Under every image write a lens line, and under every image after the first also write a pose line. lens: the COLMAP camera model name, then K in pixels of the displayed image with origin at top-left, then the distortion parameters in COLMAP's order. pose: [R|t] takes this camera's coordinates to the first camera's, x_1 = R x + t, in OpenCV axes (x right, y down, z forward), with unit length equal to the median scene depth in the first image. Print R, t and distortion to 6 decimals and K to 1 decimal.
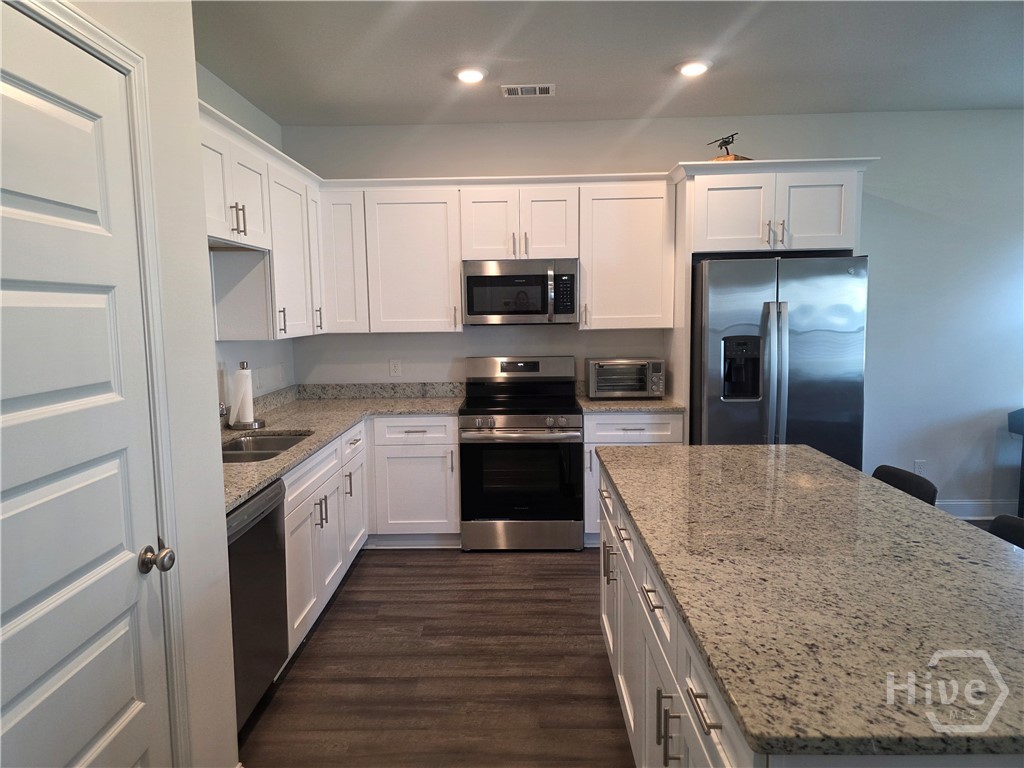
lens RADIAL K [[680.2, 0, 498.5], [0, 680.2, 380.1], [0, 0, 1]] dist [0.076532, -0.071936]
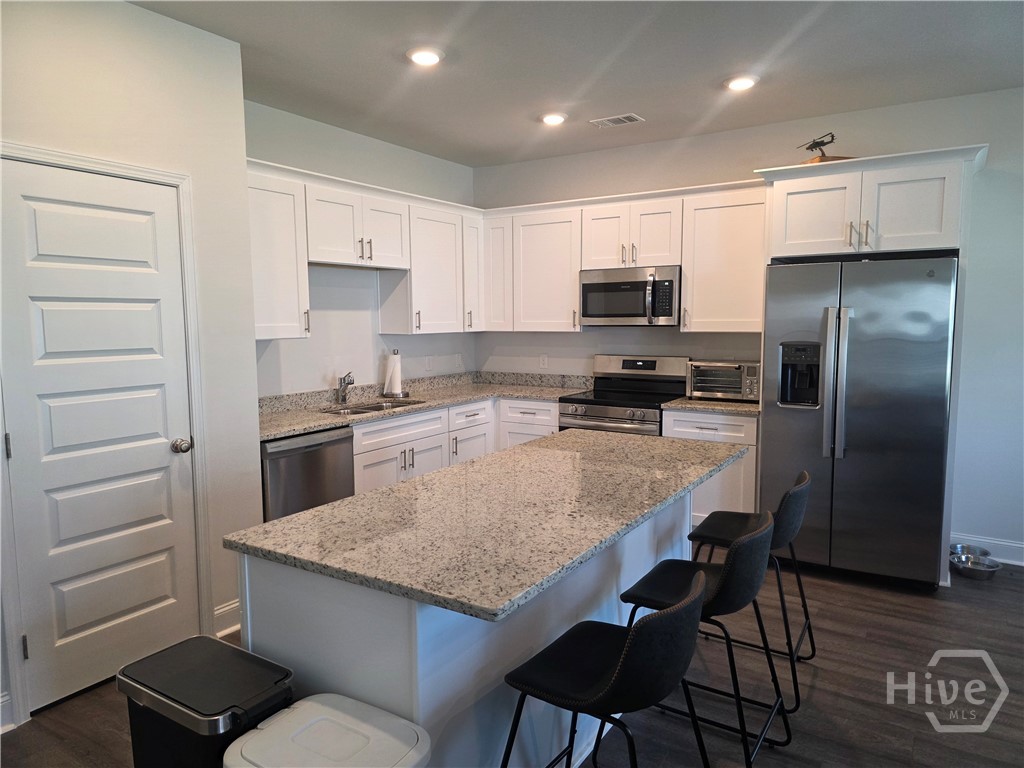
lens RADIAL K [[671.7, 0, 509.7], [0, 671.7, 384.3], [0, 0, 1]] dist [0.079769, -0.078429]
pose [[0.859351, 0.062029, -0.507610, 0.477908], [-0.059473, 0.998003, 0.021271, 0.001053], [0.507916, 0.011910, 0.861324, -0.052902]]
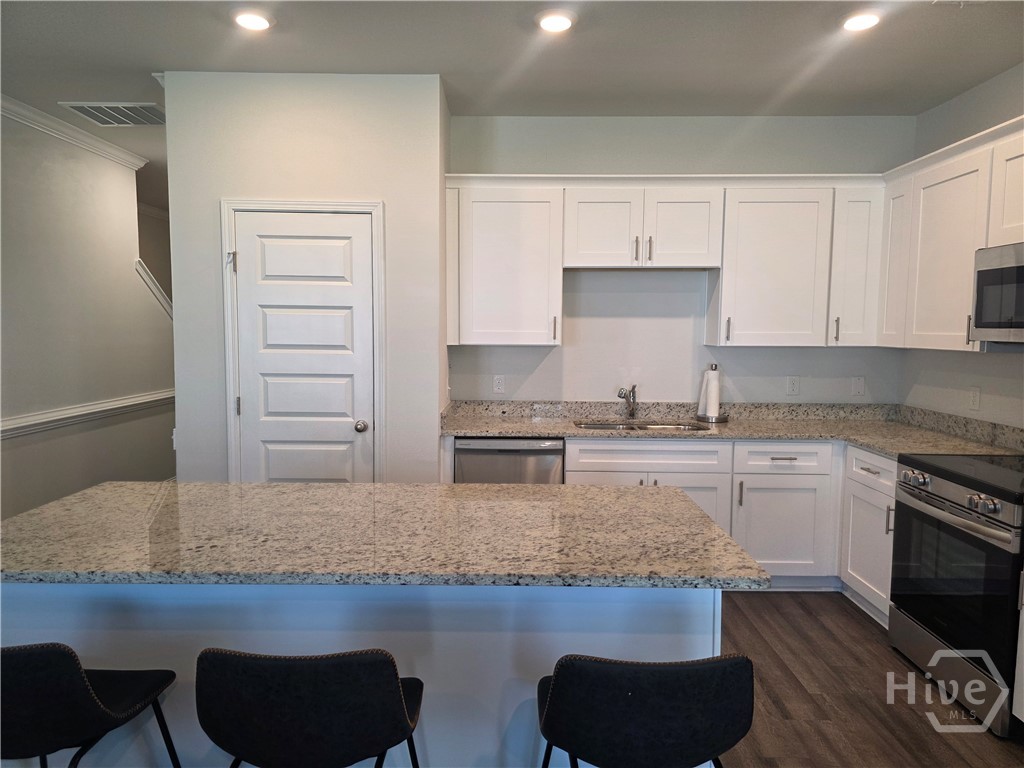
lens RADIAL K [[671.7, 0, 509.7], [0, 671.7, 384.3], [0, 0, 1]] dist [0.079769, -0.078429]
pose [[0.026617, 0.098975, -0.994734, 0.690236], [-0.110578, 0.989271, 0.095473, -0.058145], [0.993511, 0.107454, 0.037276, 0.562137]]
